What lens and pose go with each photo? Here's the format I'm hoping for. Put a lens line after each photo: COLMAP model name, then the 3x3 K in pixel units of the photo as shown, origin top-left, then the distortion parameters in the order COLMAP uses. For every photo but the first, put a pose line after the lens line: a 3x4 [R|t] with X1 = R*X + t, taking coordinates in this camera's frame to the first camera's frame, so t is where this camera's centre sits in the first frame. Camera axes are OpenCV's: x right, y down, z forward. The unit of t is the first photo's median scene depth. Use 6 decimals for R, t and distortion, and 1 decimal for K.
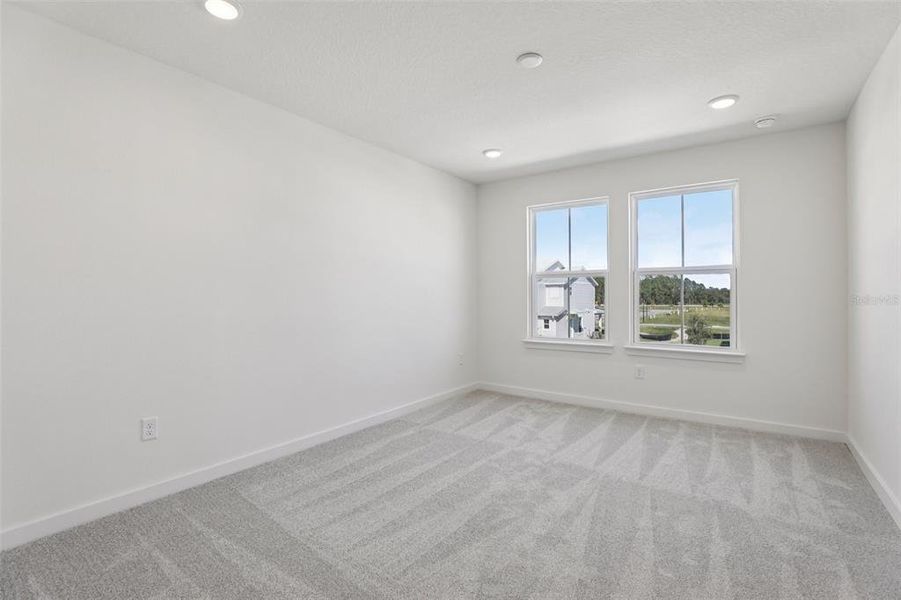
lens RADIAL K [[424.8, 0, 441.9], [0, 424.8, 295.2], [0, 0, 1]] dist [-0.018241, 0.002027]
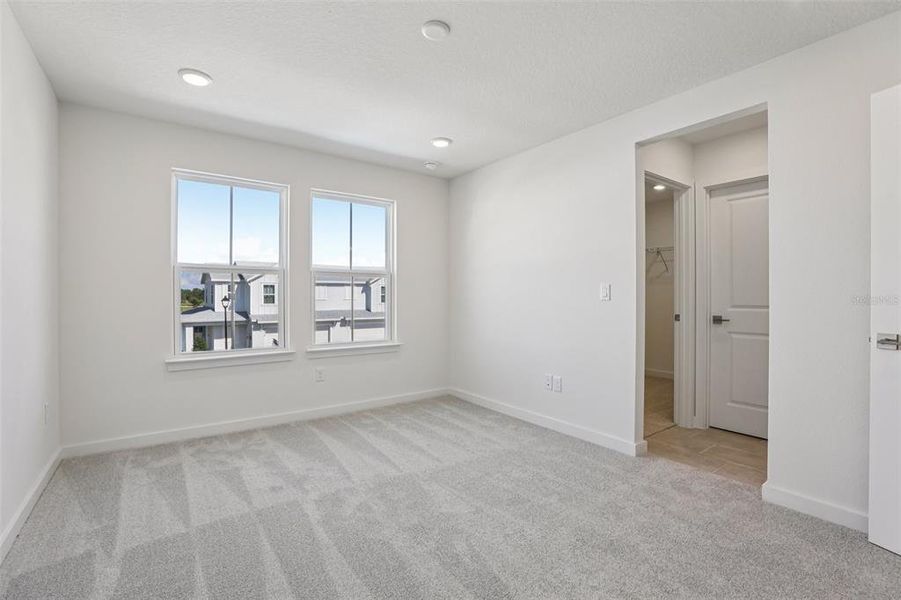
lens RADIAL K [[424.8, 0, 448.1], [0, 424.8, 295.6], [0, 0, 1]] dist [-0.018241, 0.002027]
pose [[0.295073, 0.001818, 0.955473, -0.451467], [-0.000498, 0.999998, -0.001749, 0.001571], [-0.955475, 0.000040, 0.295073, 0.508665]]
